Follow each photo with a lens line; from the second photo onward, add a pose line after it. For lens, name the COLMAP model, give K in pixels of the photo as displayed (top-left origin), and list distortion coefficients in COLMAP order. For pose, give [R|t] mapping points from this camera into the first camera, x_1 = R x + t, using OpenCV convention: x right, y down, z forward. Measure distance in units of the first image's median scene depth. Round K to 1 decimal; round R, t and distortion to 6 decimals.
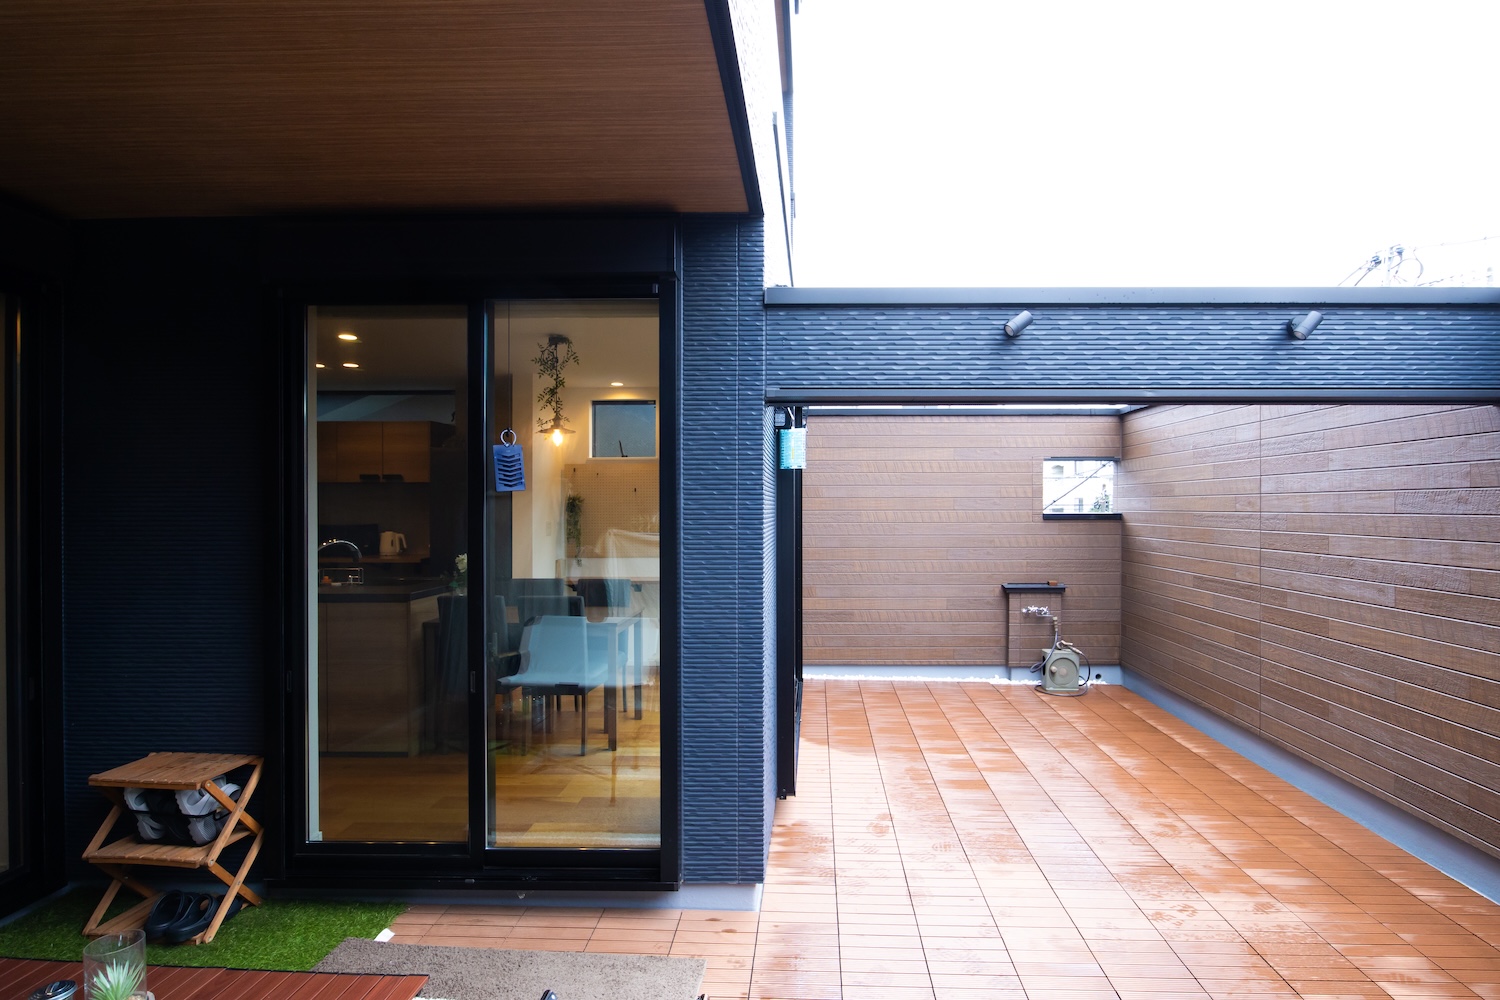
lens RADIAL K [[816.7, 0, 797.7], [0, 816.7, 504.0], [0, 0, 1]] dist [-0.005933, -0.001550]
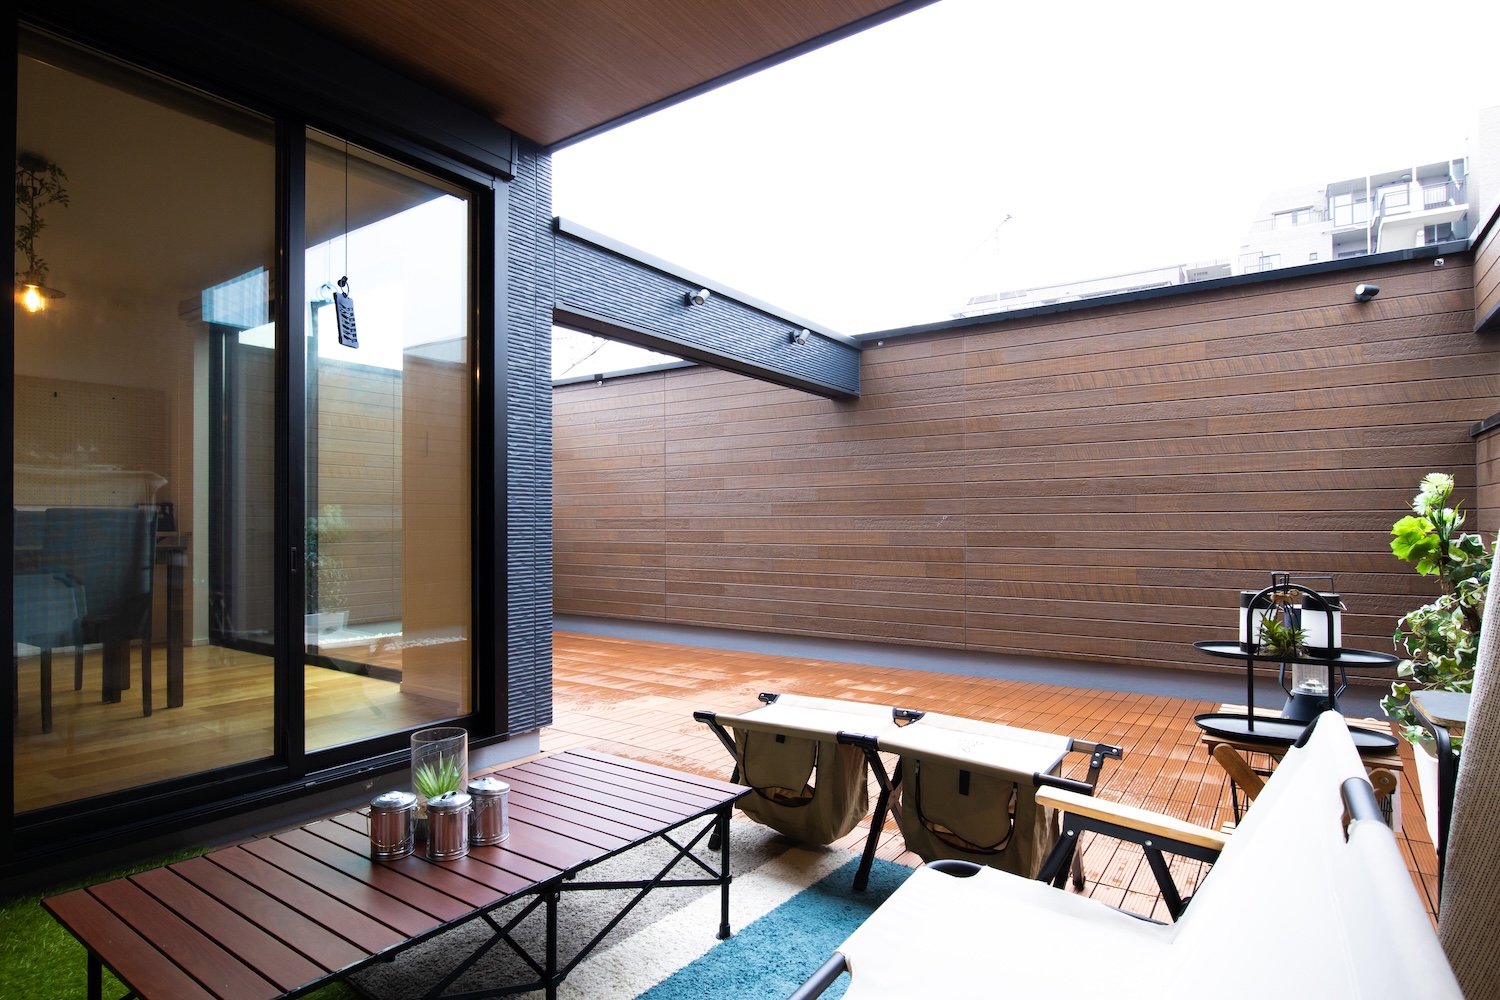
lens RADIAL K [[766.2, 0, 830.9], [0, 766.2, 507.1], [0, 0, 1]] dist [-0.004014, -0.001168]
pose [[0.517495, 0.004234, 0.855676, -0.536205], [0.004508, 0.999960, -0.007674, 0.114405], [-0.855674, 0.007829, 0.517455, 0.062974]]
